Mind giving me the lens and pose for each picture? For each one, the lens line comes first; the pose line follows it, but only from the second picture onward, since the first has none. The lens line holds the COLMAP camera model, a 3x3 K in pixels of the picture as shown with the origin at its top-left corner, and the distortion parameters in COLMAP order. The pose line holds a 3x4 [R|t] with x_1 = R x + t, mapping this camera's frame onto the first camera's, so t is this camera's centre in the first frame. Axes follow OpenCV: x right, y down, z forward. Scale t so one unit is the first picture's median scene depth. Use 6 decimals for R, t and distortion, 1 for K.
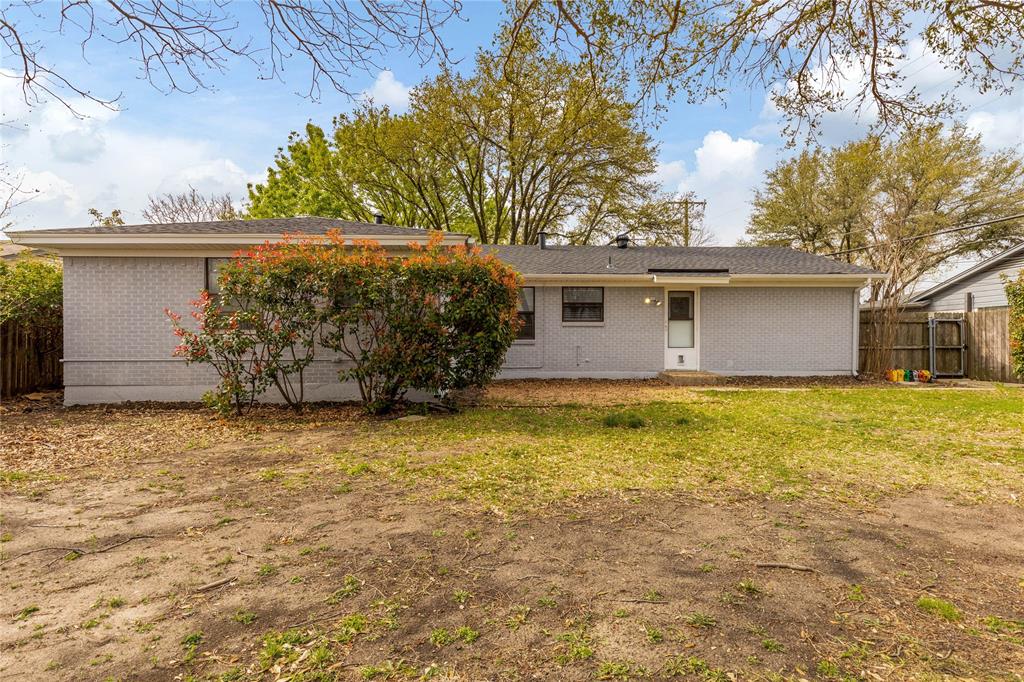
lens RADIAL K [[509.8, 0, 512.0], [0, 509.8, 341.0], [0, 0, 1]] dist [0.017667, 0.000423]
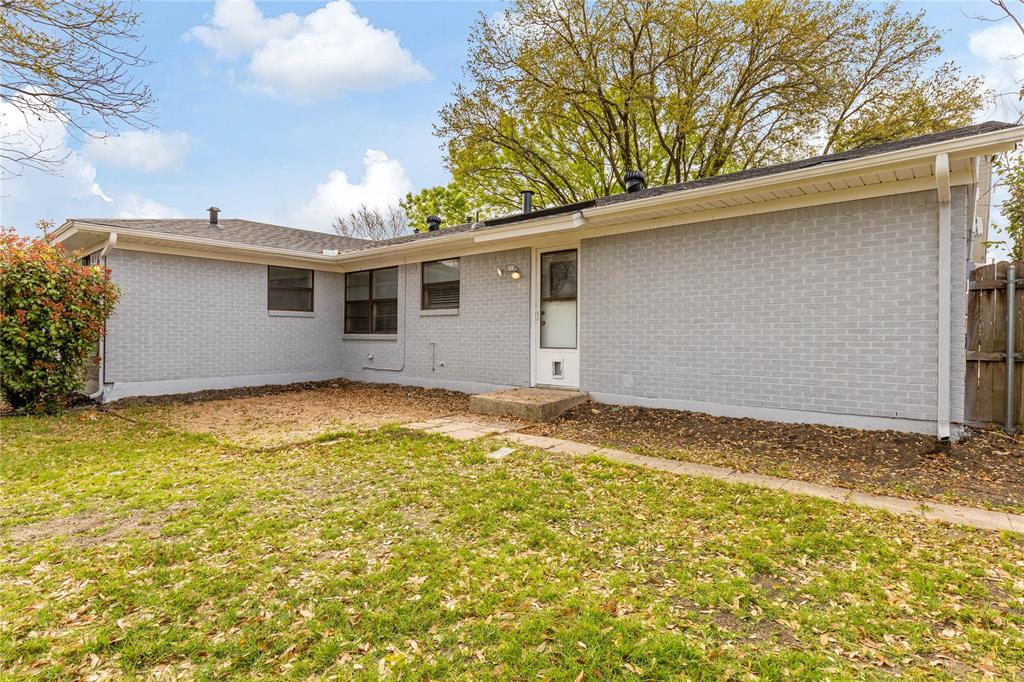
lens RADIAL K [[509.8, 0, 512.0], [0, 509.8, 341.0], [0, 0, 1]] dist [0.017667, 0.000423]
pose [[0.740012, 0.010770, -0.672507, 0.686542], [-0.000523, 0.999881, 0.015437, -0.004441], [0.672593, -0.011072, 0.739929, 0.539584]]
